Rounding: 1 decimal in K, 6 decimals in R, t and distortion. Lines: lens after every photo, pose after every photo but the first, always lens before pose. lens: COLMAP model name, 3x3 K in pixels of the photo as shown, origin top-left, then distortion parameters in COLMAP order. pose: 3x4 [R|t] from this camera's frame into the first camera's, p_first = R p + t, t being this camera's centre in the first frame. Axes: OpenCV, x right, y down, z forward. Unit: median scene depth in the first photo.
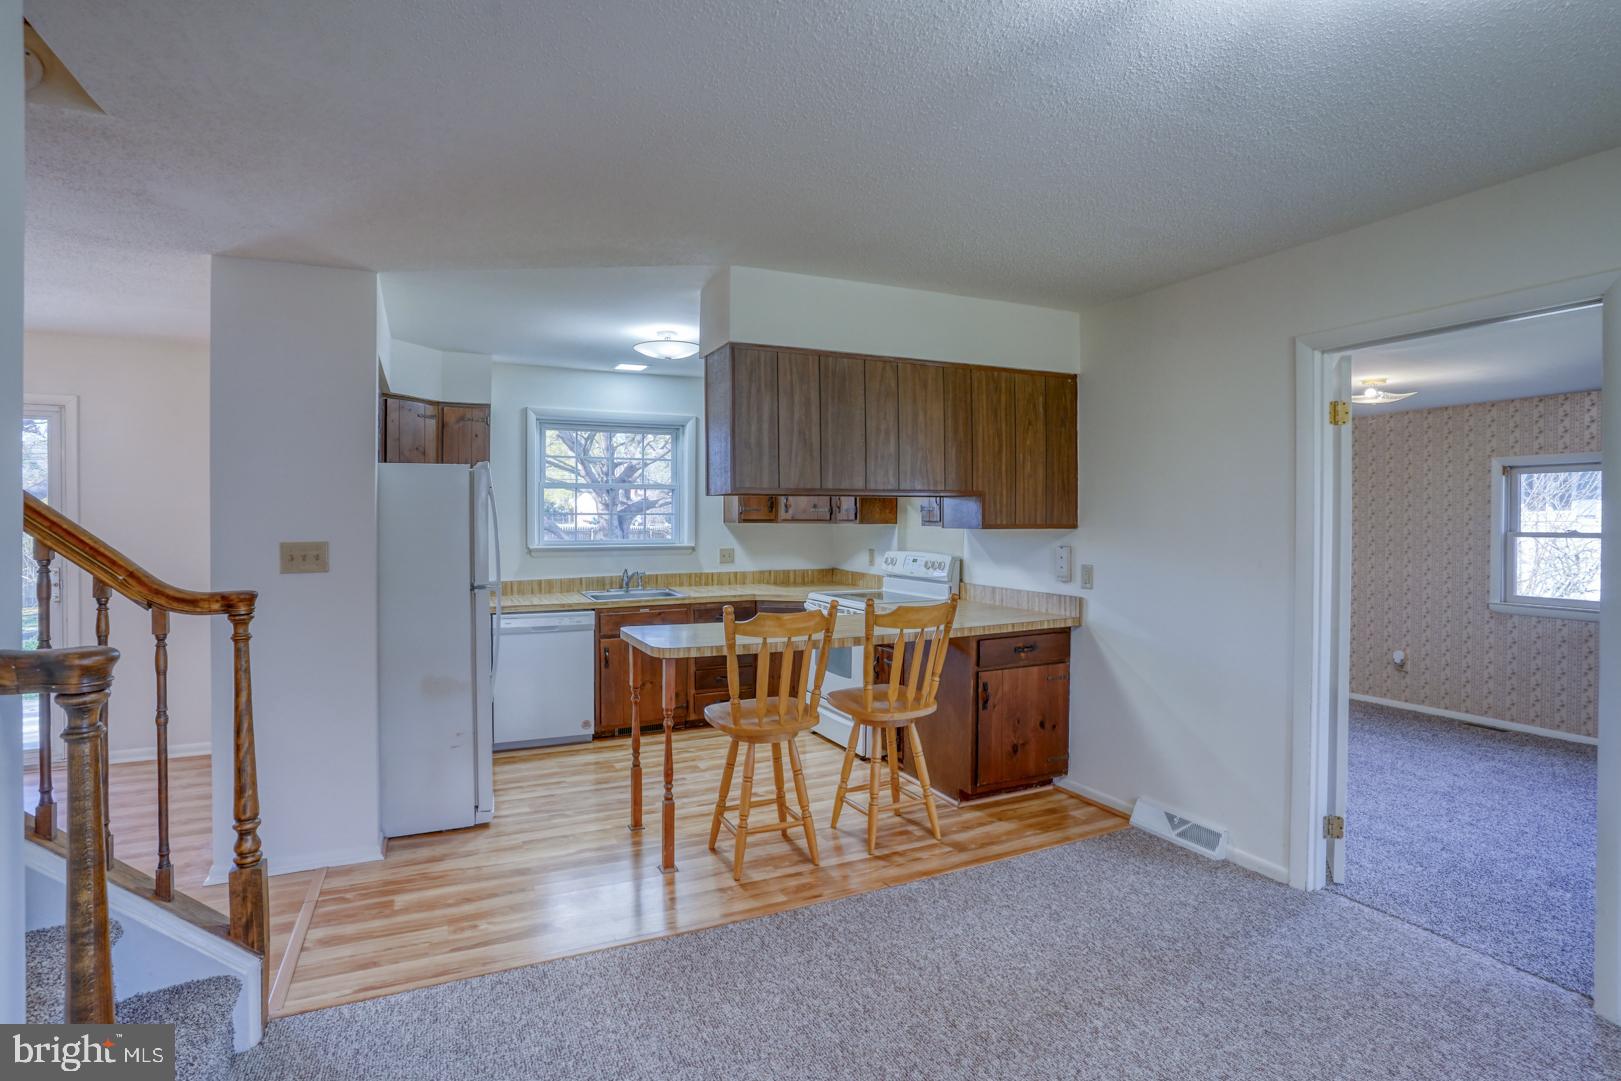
lens RADIAL K [[776.0, 0, 746.9], [0, 776.0, 534.4], [0, 0, 1]] dist [-0.052357, 0.016765]
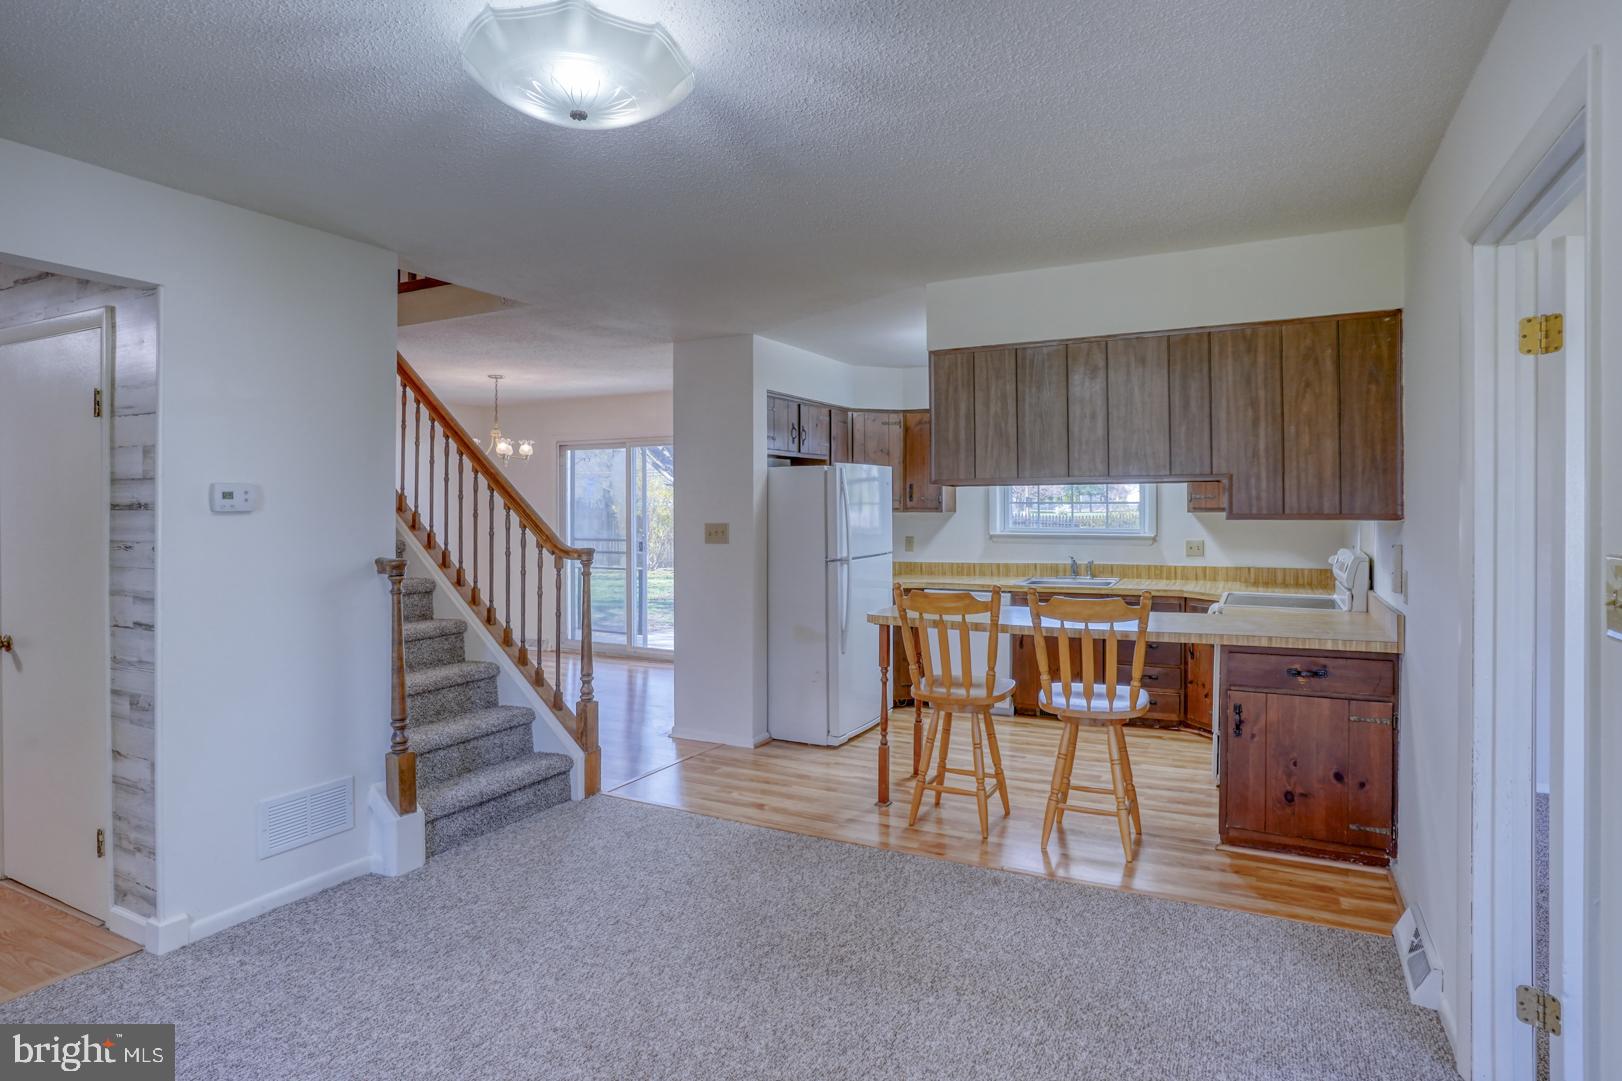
lens RADIAL K [[829.3, 0, 851.6], [0, 829.3, 510.7], [0, 0, 1]] dist [-0.030737, 0.000146]
pose [[0.656121, 0.001269, -0.754655, 0.699690], [-0.013757, 0.999853, -0.010279, -0.001243], [0.754531, 0.017126, 0.656041, 0.102466]]
